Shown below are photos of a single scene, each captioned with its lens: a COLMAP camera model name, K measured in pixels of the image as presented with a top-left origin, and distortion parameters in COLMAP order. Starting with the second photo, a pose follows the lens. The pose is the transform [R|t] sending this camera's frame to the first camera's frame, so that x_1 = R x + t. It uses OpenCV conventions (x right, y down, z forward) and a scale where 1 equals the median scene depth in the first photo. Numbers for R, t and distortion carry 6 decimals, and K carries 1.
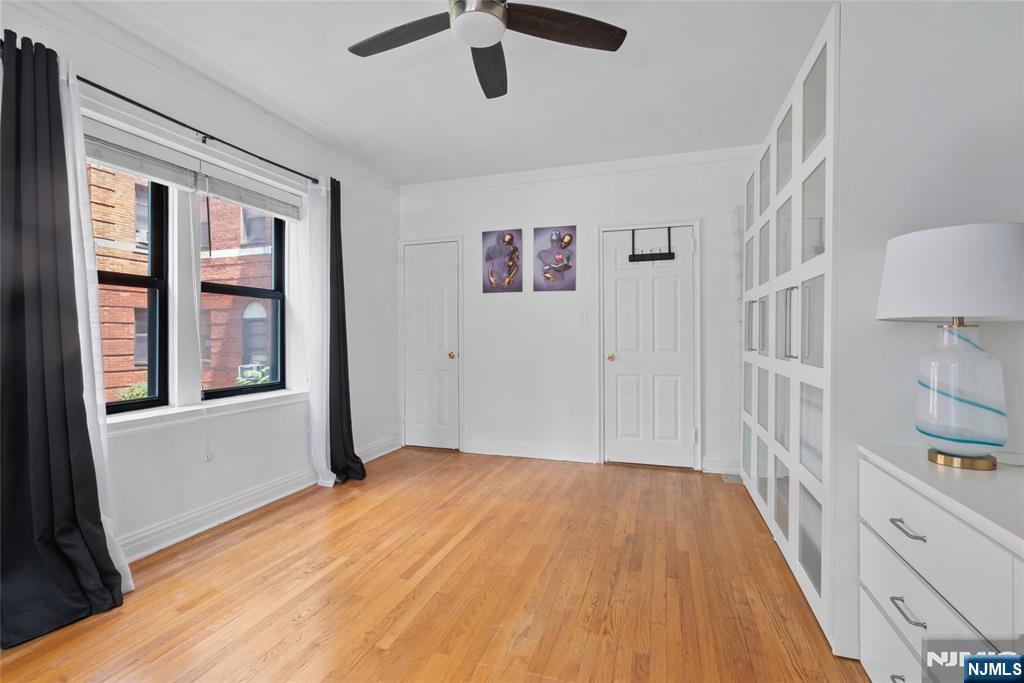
lens RADIAL K [[473.0, 0, 509.2], [0, 473.0, 340.8], [0, 0, 1]] dist [-0.005456, 0.003628]
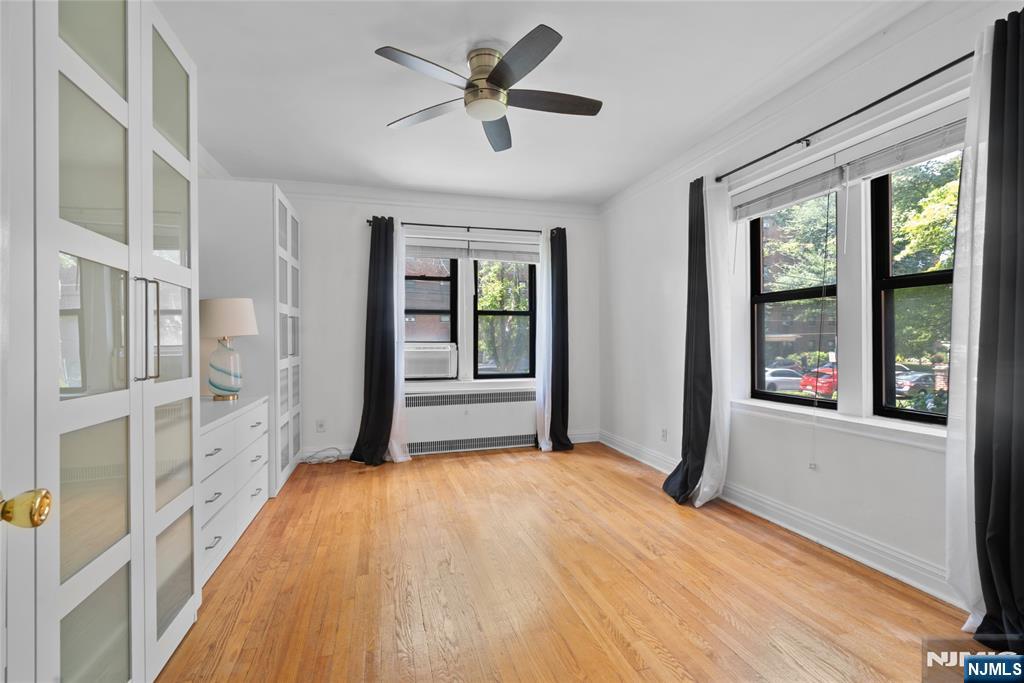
lens RADIAL K [[473.0, 0, 509.7], [0, 473.0, 348.2], [0, 0, 1]] dist [-0.005456, 0.003628]
pose [[-0.833133, 0.012256, -0.552937, 0.429035], [0.000570, 0.999773, 0.021303, -0.018488], [0.553073, 0.017433, -0.832951, 1.503798]]
